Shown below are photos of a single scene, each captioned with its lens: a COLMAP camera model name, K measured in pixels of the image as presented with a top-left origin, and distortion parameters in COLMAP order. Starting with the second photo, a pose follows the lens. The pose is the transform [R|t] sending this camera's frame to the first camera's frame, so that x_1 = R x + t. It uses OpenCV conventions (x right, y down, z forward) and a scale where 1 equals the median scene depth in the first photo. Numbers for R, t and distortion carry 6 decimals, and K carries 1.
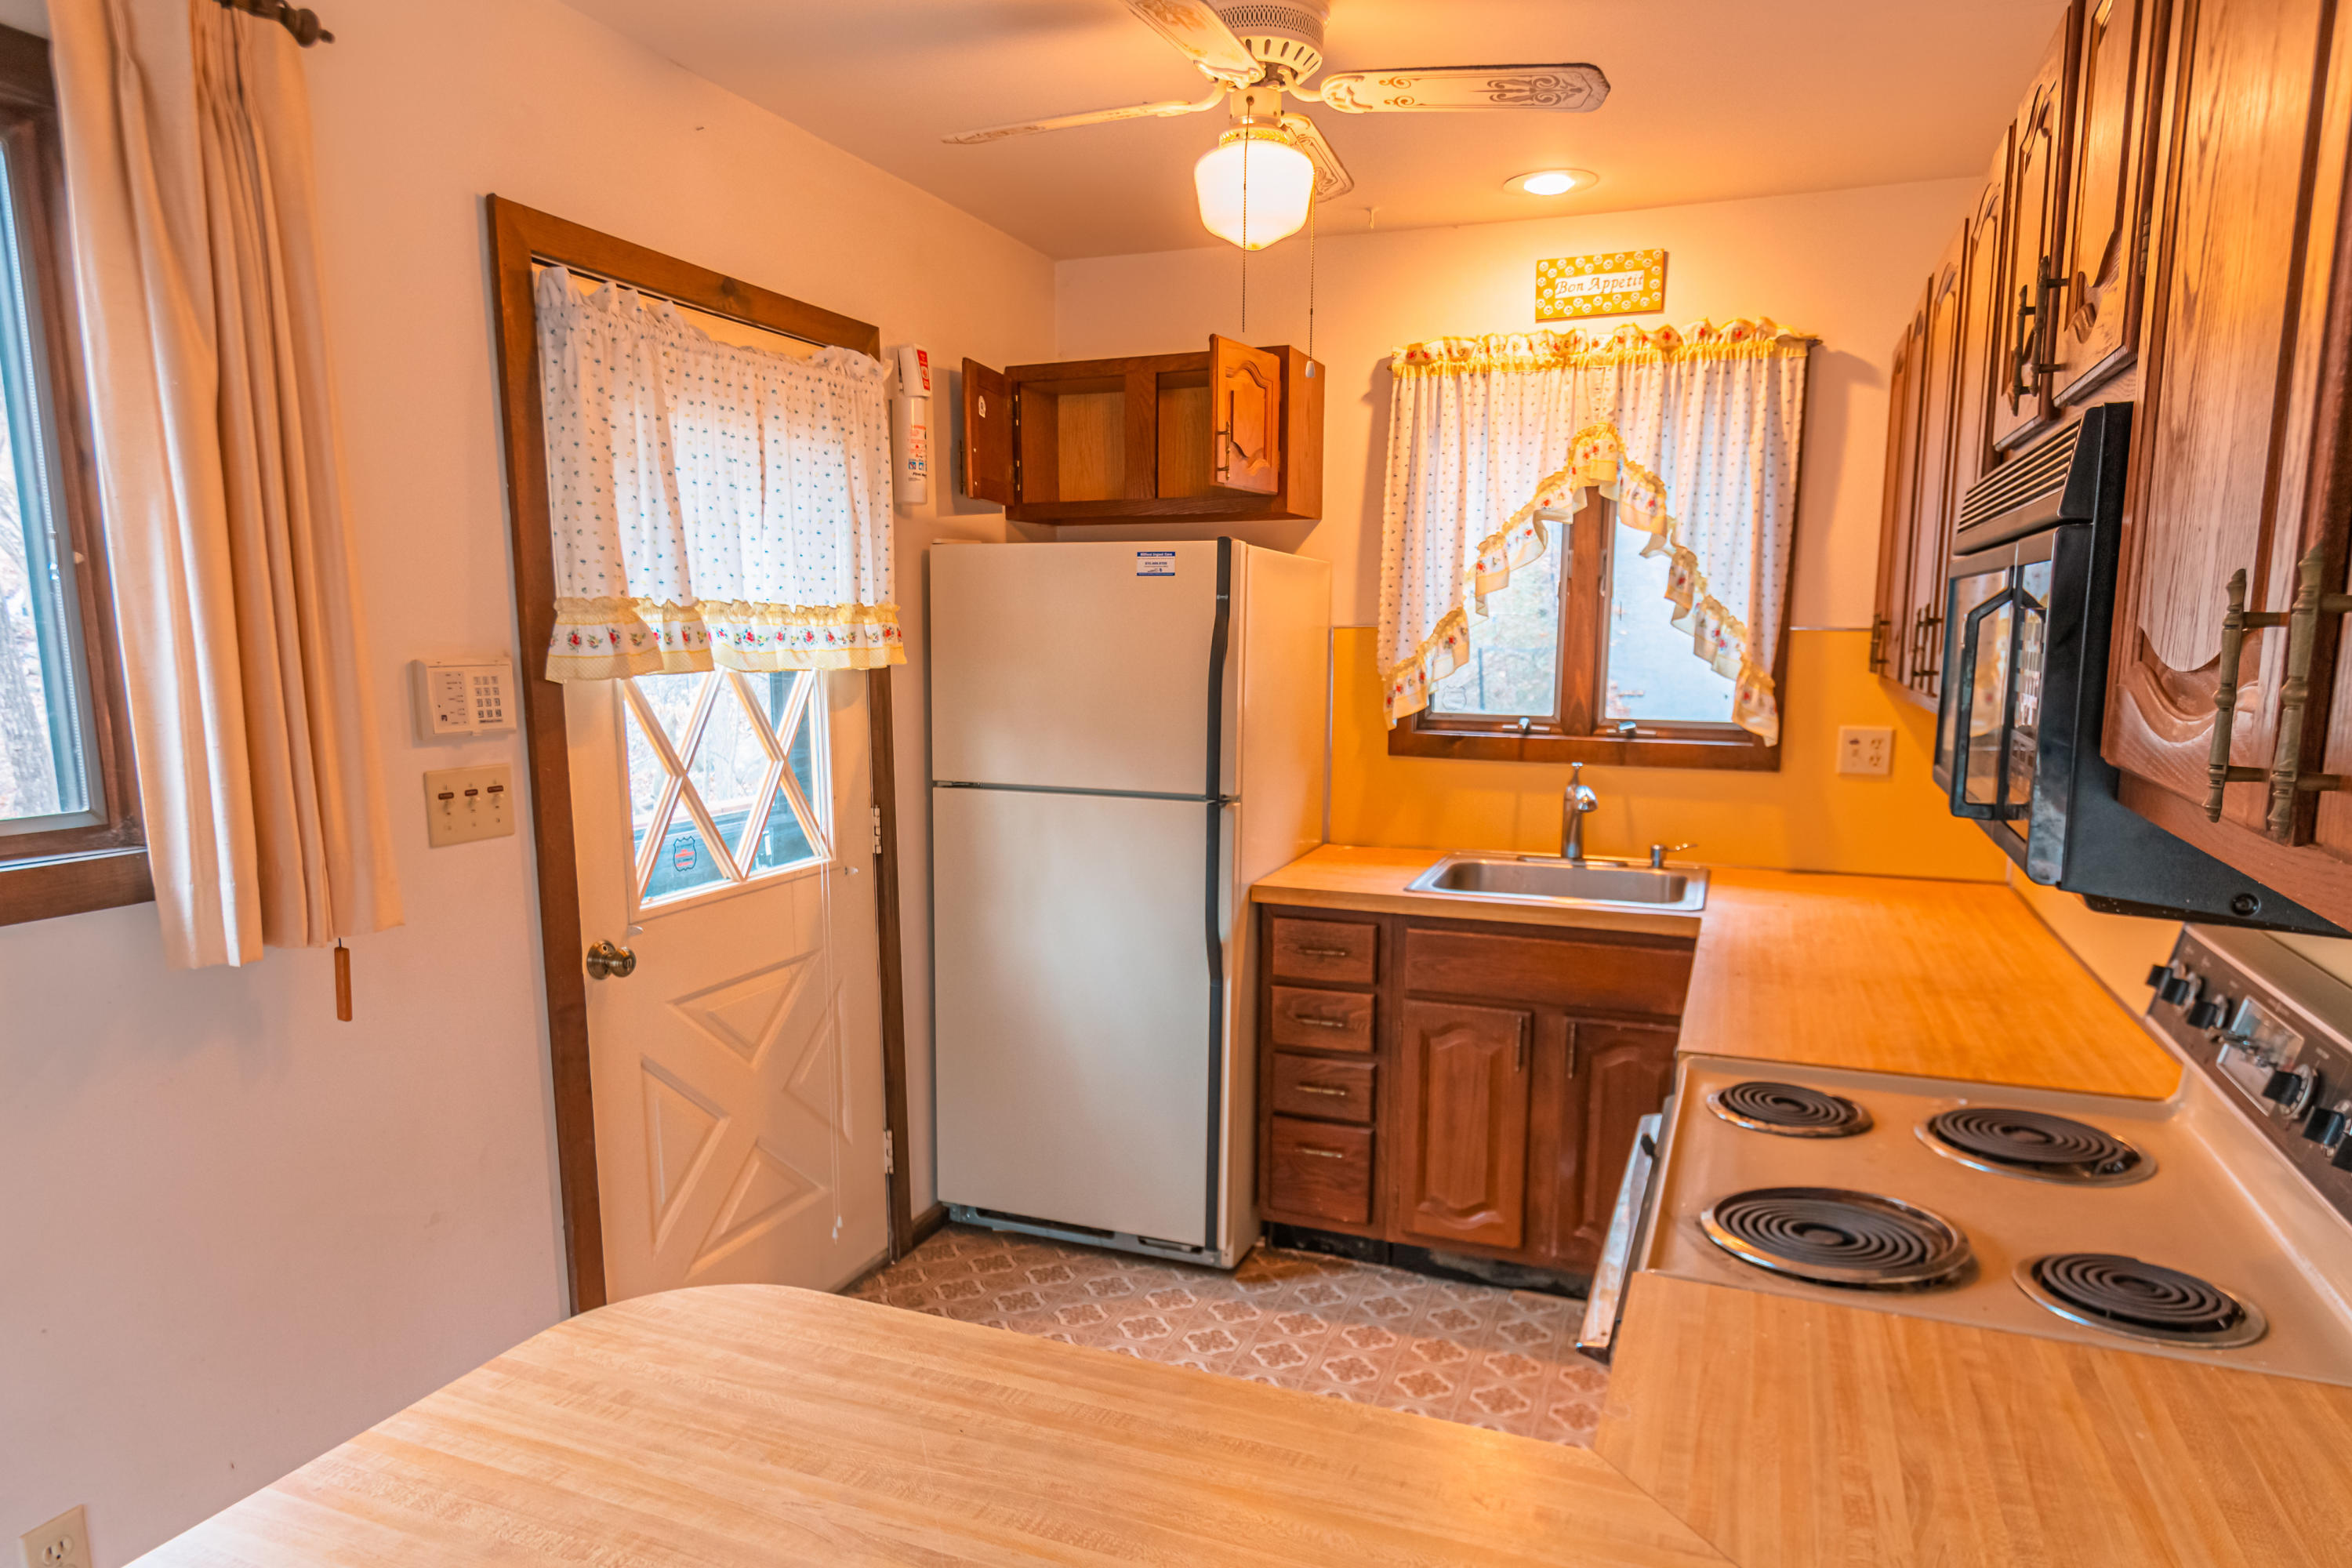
lens RADIAL K [[1447.7, 0, 1155.8], [0, 1447.7, 834.3], [0, 0, 1]] dist [0.019734, -0.000780]
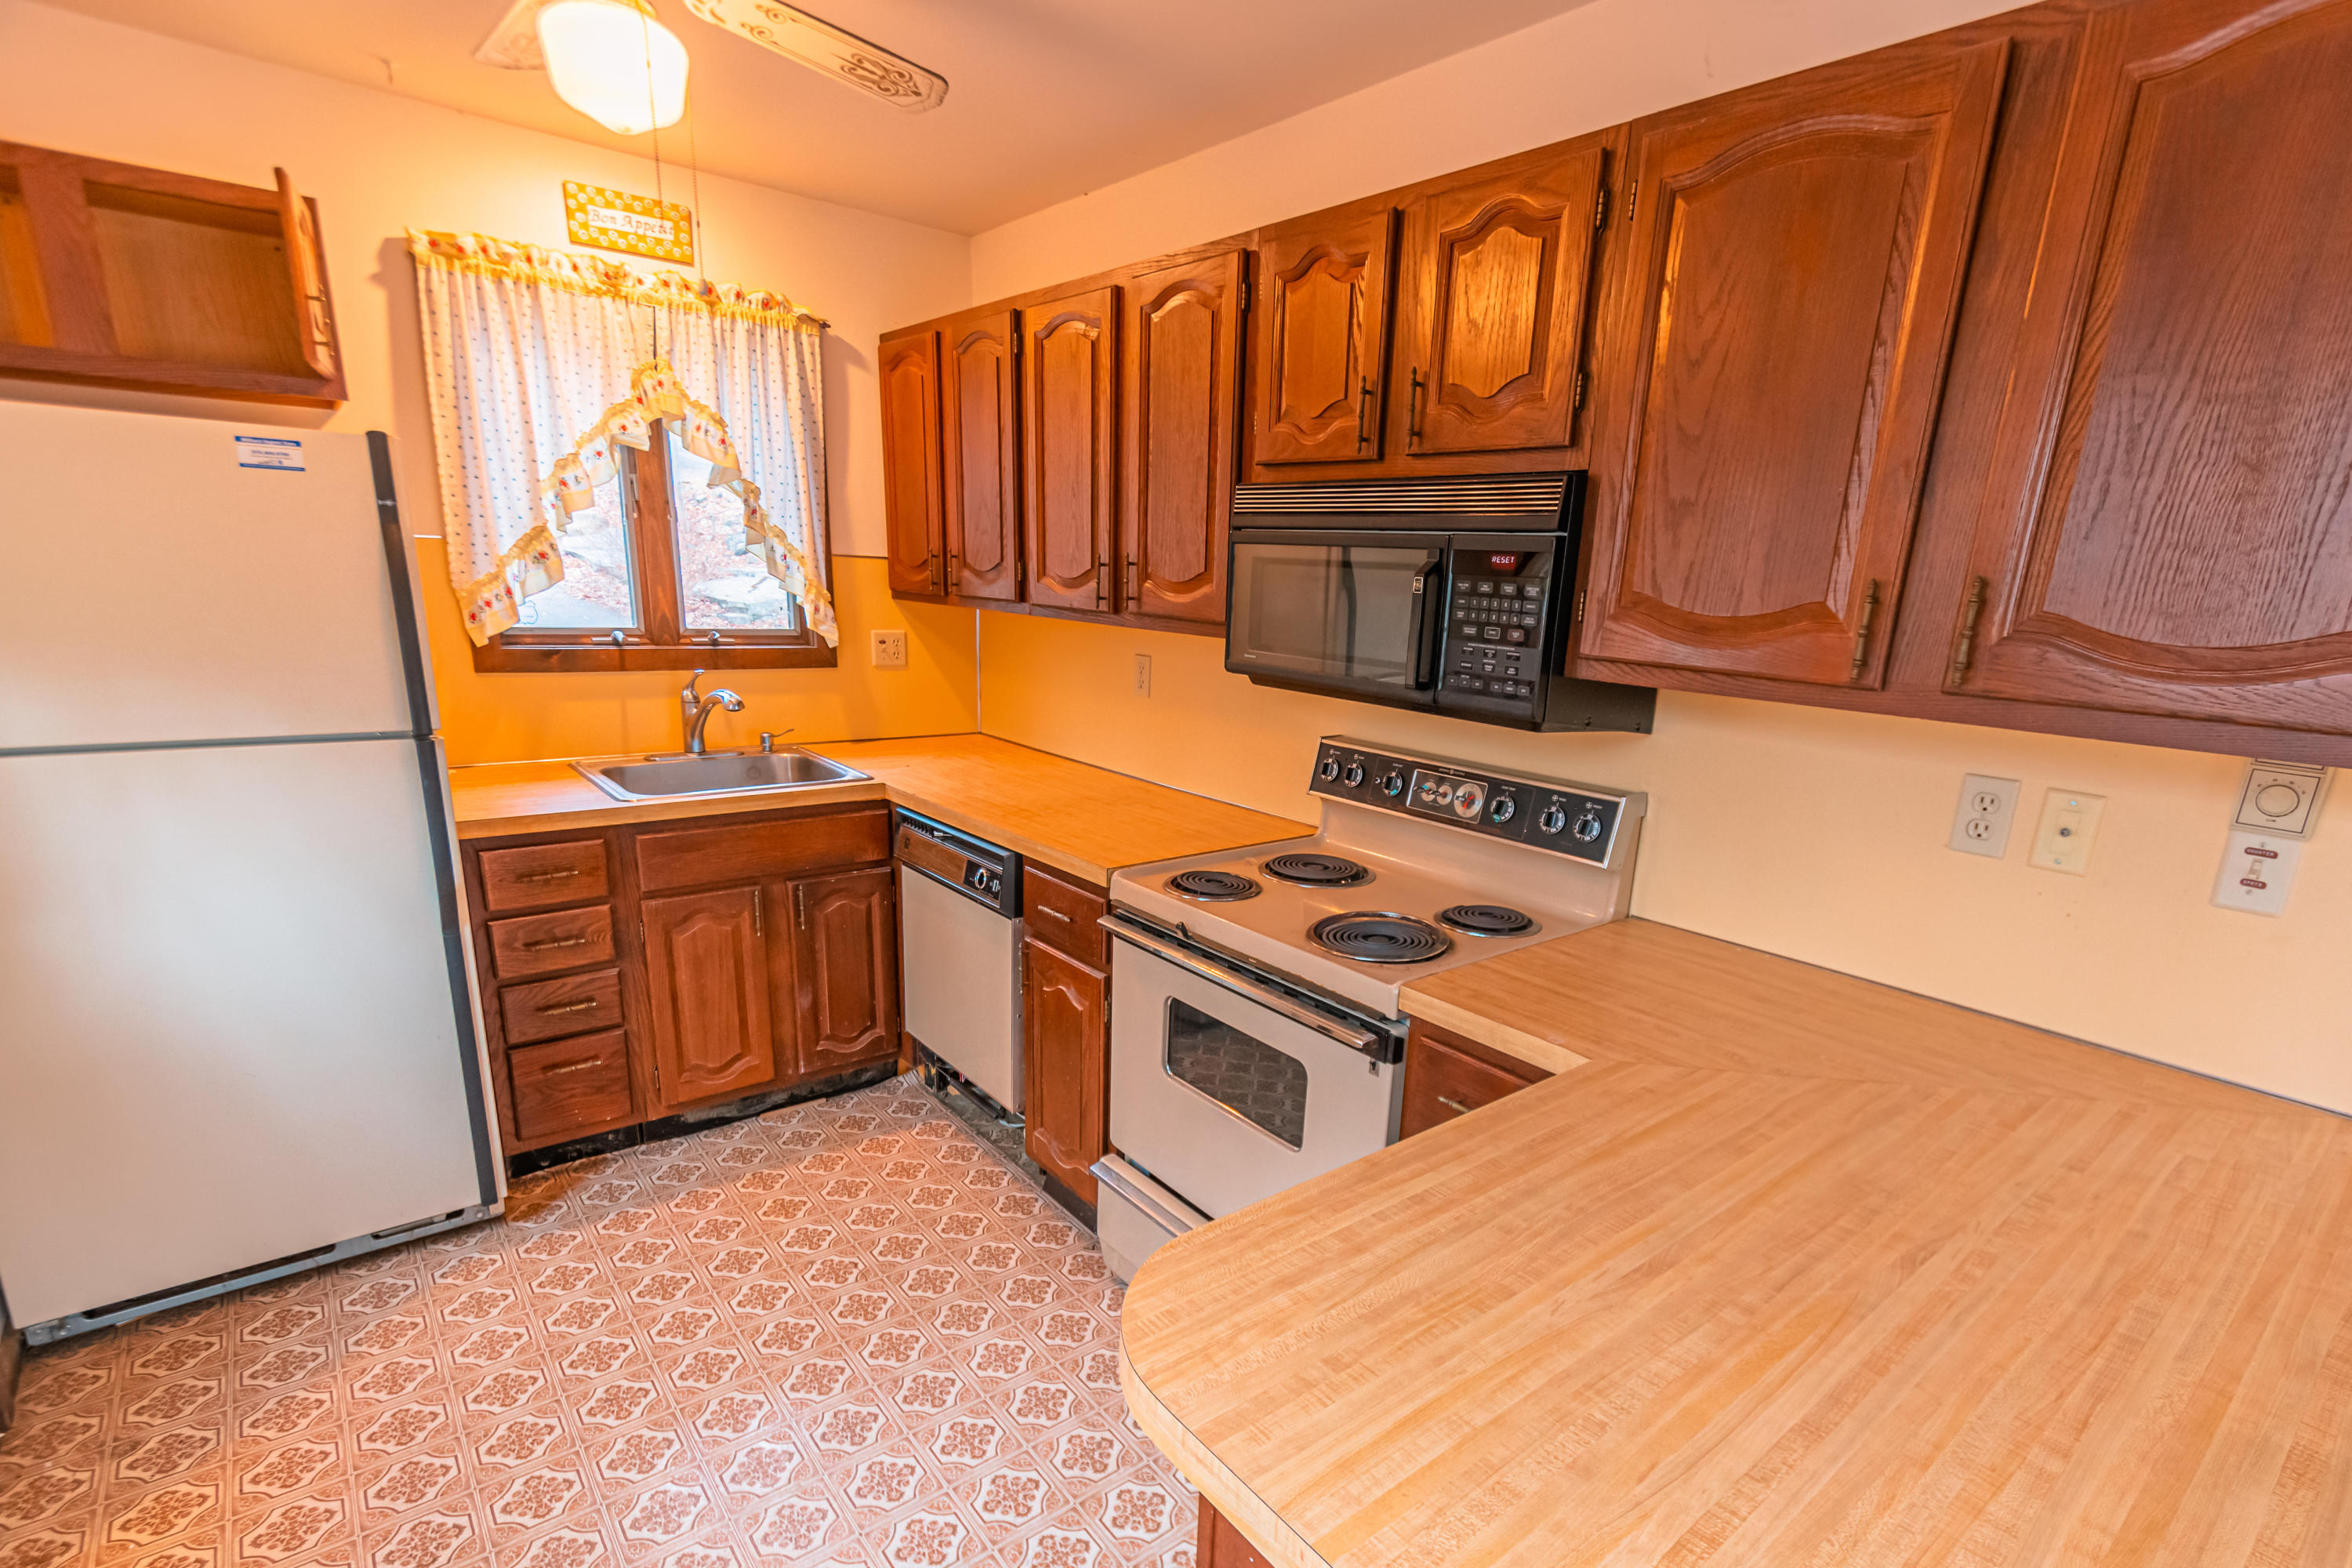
lens RADIAL K [[1135.1, 0, 1174.1], [0, 1135.1, 855.9], [0, 0, 1]] dist [0.008115, -0.002762]
pose [[0.480634, -0.202110, 0.853312, -0.332038], [0.085959, 0.979250, 0.183522, -0.037930], [-0.872698, -0.014857, 0.488034, 0.231391]]
